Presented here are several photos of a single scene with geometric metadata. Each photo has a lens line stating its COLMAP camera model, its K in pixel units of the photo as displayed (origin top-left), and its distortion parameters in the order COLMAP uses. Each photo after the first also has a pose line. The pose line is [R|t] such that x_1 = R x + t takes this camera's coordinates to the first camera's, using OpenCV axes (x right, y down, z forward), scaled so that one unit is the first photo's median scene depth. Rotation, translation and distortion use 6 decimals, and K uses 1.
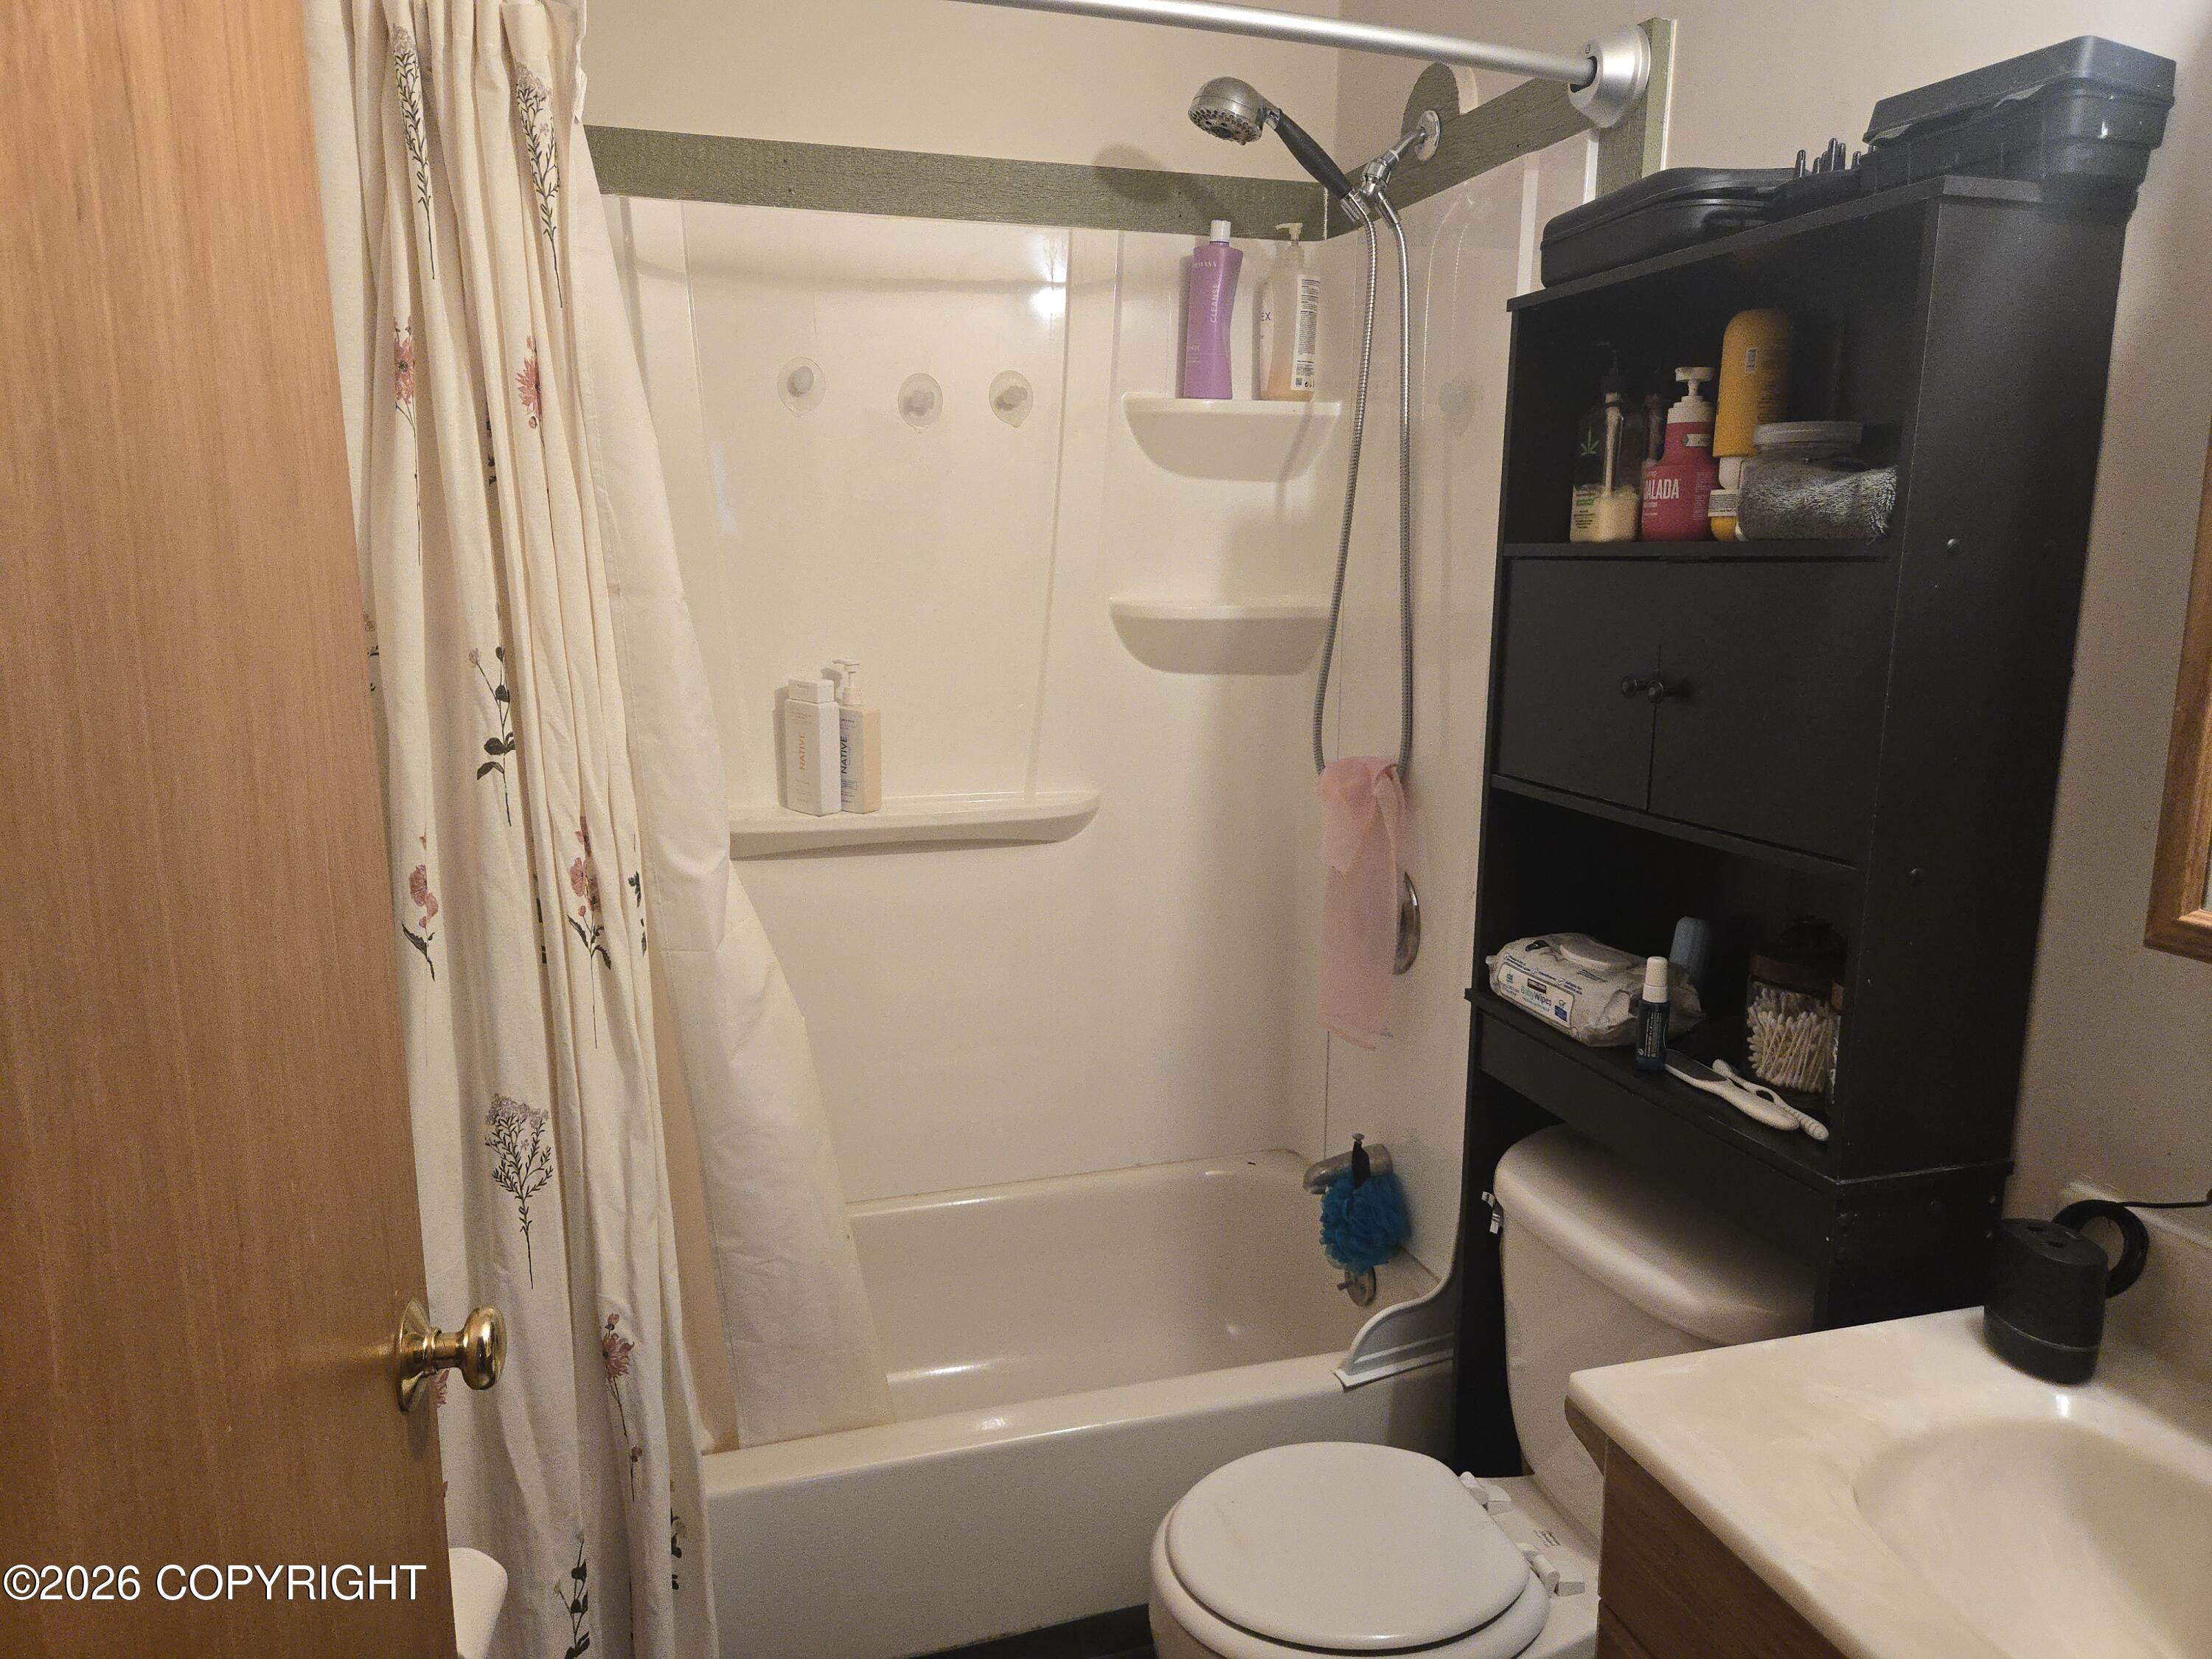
lens RADIAL K [[1503.3, 0, 1098.2], [0, 1503.3, 835.4], [0, 0, 1]] dist [0.071349, -0.064059]
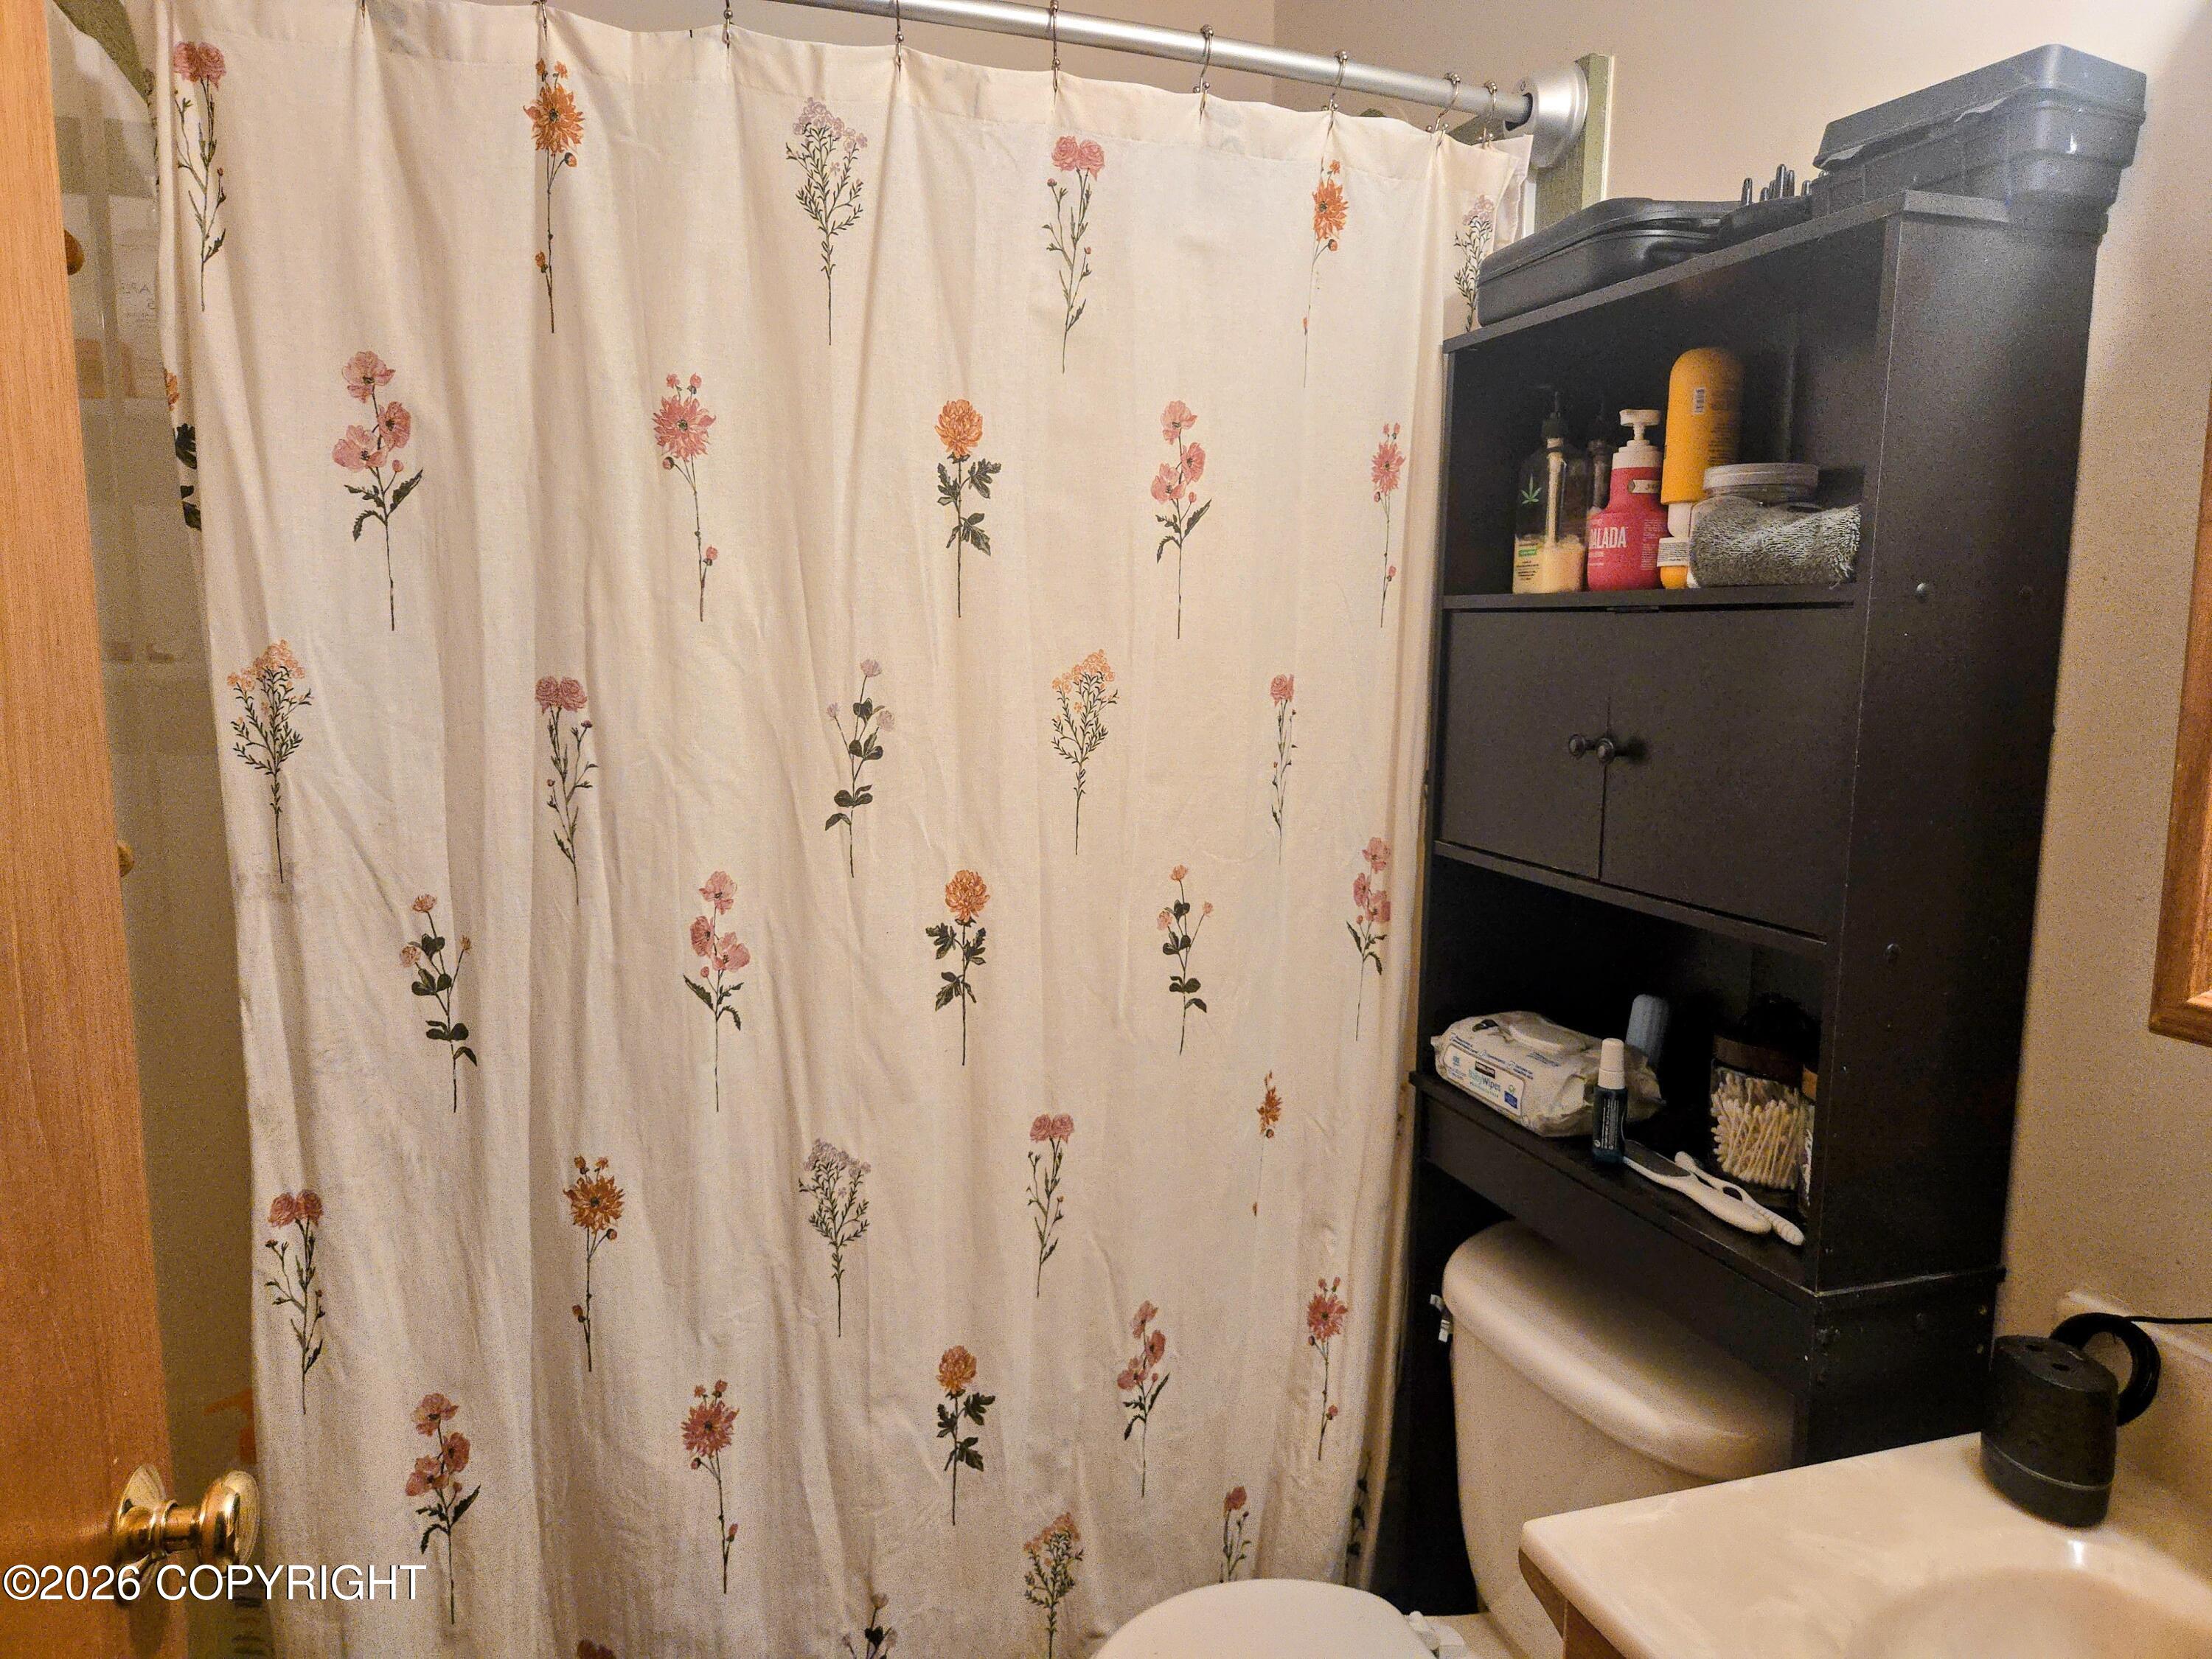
lens RADIAL K [[1484.3, 0, 1106.0], [0, 1484.3, 829.5], [0, 0, 1]] dist [0.062910, -0.060085]
pose [[0.999612, 0.001102, 0.027815, 0.037411], [0.000330, 0.998676, -0.051437, -0.000231], [-0.027835, 0.051426, 0.998289, 0.101013]]
